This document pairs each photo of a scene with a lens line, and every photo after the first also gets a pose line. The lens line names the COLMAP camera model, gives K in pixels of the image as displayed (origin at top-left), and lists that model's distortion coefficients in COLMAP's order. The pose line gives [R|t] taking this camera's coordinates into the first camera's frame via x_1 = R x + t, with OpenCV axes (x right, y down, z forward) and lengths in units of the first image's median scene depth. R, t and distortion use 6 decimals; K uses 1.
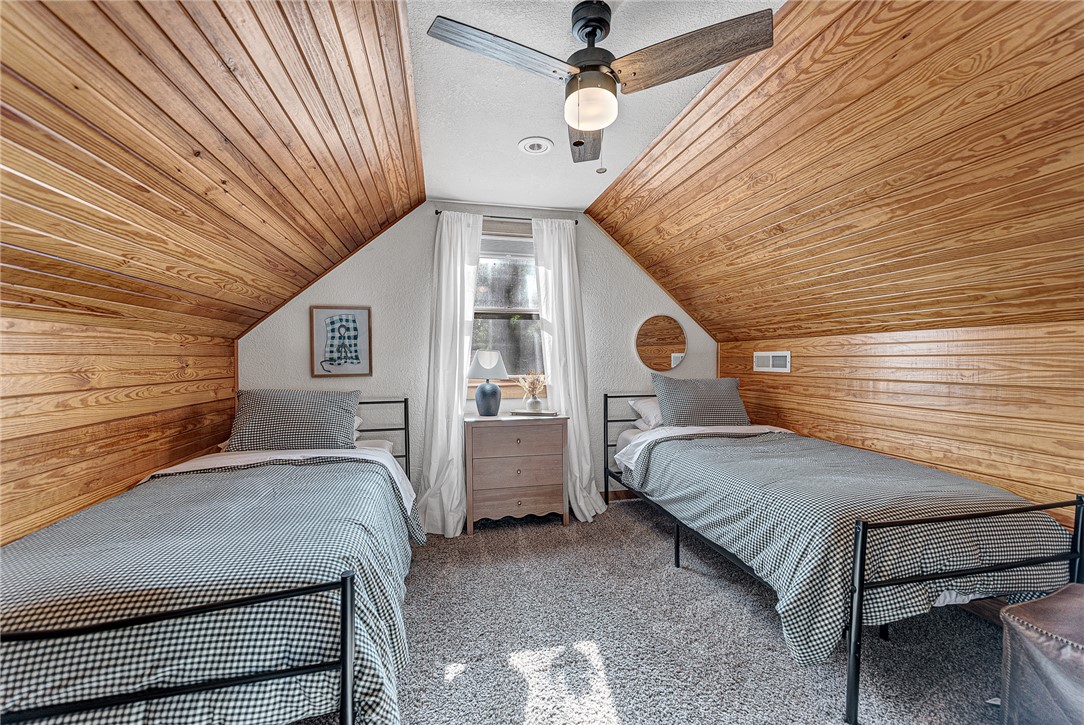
lens RADIAL K [[430.8, 0, 540.7], [0, 430.8, 359.8], [0, 0, 1]] dist [0.007649, -0.000792]
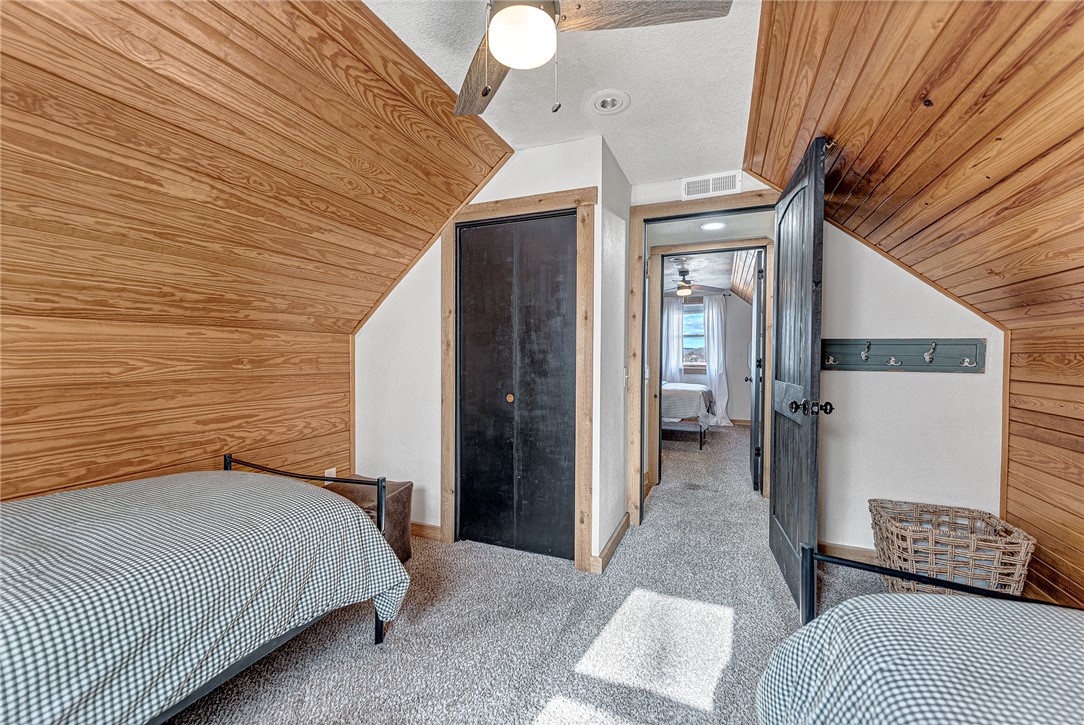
lens RADIAL K [[430.8, 0, 540.7], [0, 430.8, 359.8], [0, 0, 1]] dist [0.007649, -0.000792]
pose [[-0.807404, -0.013185, 0.589852, -0.317311], [-0.003607, 0.999842, 0.017413, -0.013462], [-0.589988, 0.011932, -0.807324, 1.359884]]
